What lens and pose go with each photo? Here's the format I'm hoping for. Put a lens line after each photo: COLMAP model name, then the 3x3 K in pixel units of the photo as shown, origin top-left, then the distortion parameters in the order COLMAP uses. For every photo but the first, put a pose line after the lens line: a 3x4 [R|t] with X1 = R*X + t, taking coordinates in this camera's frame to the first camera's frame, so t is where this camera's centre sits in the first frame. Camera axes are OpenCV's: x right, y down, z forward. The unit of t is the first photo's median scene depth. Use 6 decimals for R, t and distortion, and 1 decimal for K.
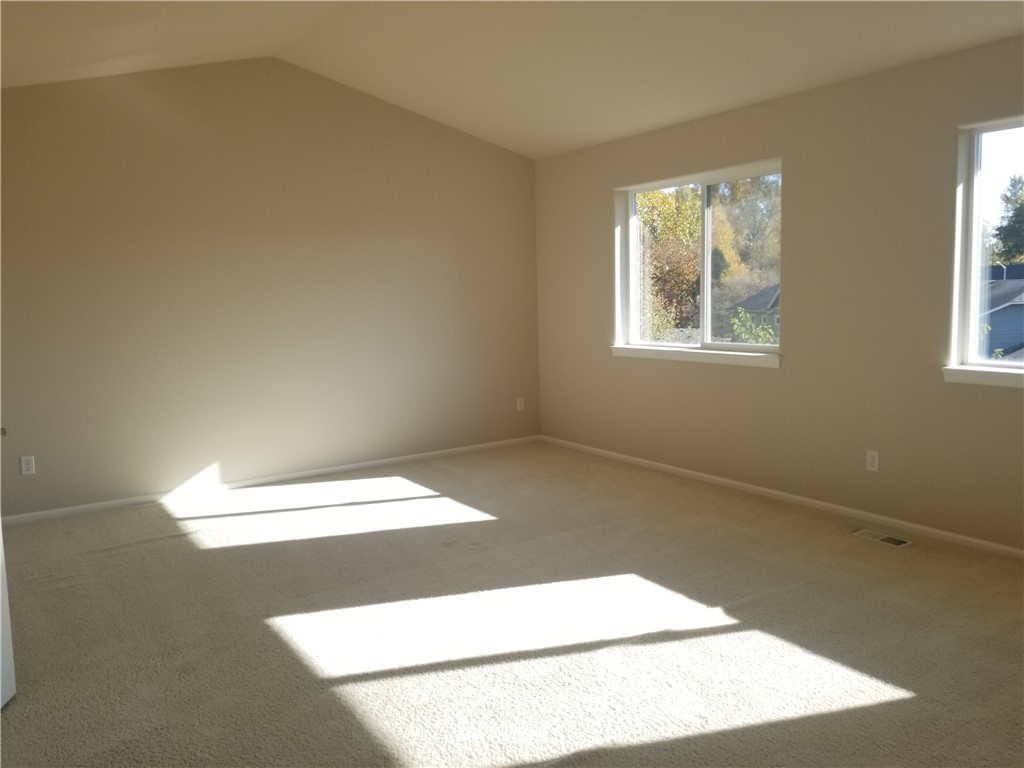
lens RADIAL K [[784.8, 0, 512.0], [0, 784.8, 384.0], [0, 0, 1]] dist [0.060364, -0.002968]
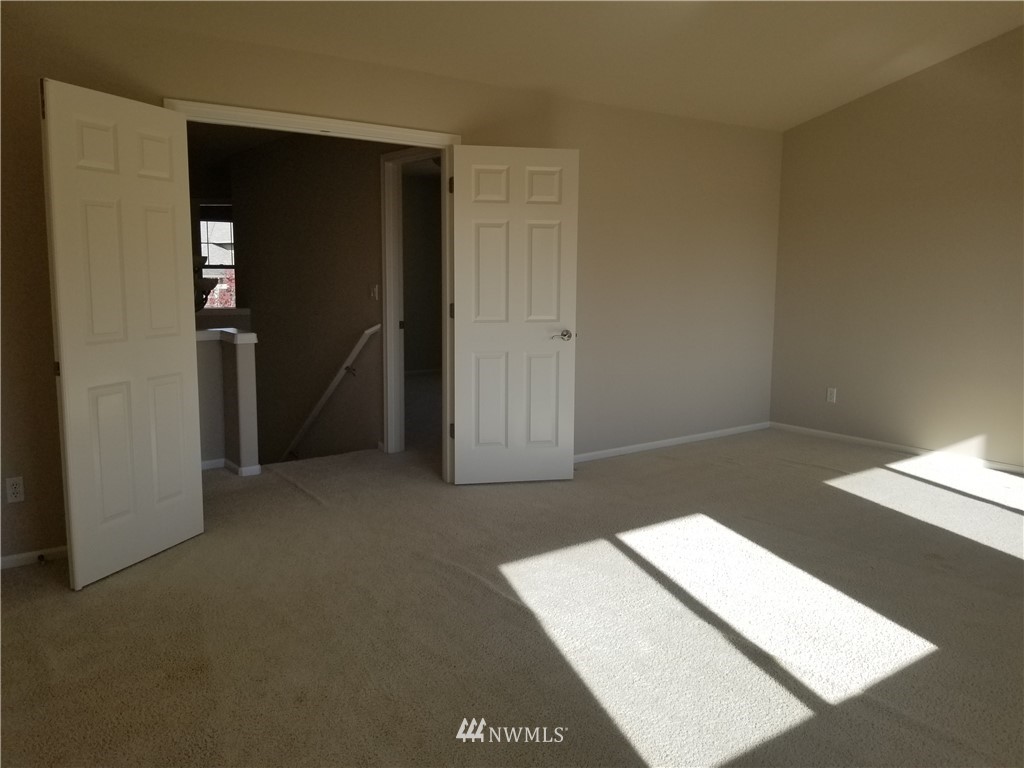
lens RADIAL K [[784.8, 0, 512.0], [0, 784.8, 384.0], [0, 0, 1]] dist [0.060364, -0.002968]
pose [[0.049340, 0.165047, -0.985051, 0.732744], [-0.122308, 0.979828, 0.158046, -0.064998], [0.991265, 0.112681, 0.068532, 0.458599]]
